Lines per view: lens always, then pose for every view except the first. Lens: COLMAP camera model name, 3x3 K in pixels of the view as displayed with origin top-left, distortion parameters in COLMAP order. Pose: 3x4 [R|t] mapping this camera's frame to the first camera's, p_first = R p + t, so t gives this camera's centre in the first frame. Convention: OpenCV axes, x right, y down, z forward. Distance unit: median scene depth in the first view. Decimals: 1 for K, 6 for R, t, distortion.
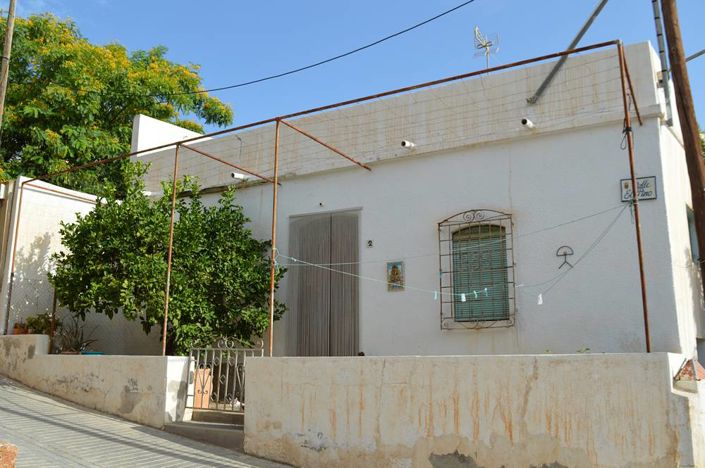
lens RADIAL K [[543.9, 0, 352.5], [0, 543.9, 234.0], [0, 0, 1]] dist [-0.045651, 0.004671]
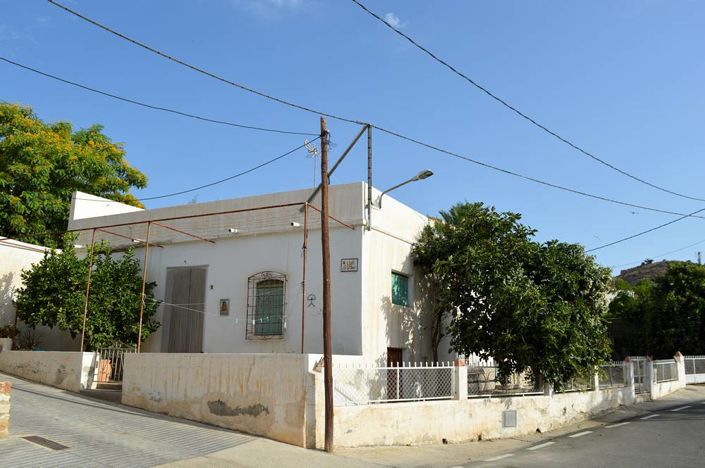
lens RADIAL K [[543.9, 0, 352.5], [0, 543.9, 234.0], [0, 0, 1]] dist [-0.045651, 0.004671]
pose [[0.996556, 0.028314, 0.077937, 0.346401], [-0.027804, 0.999584, -0.007618, -0.152996], [-0.078121, 0.005425, 0.996929, -0.735502]]
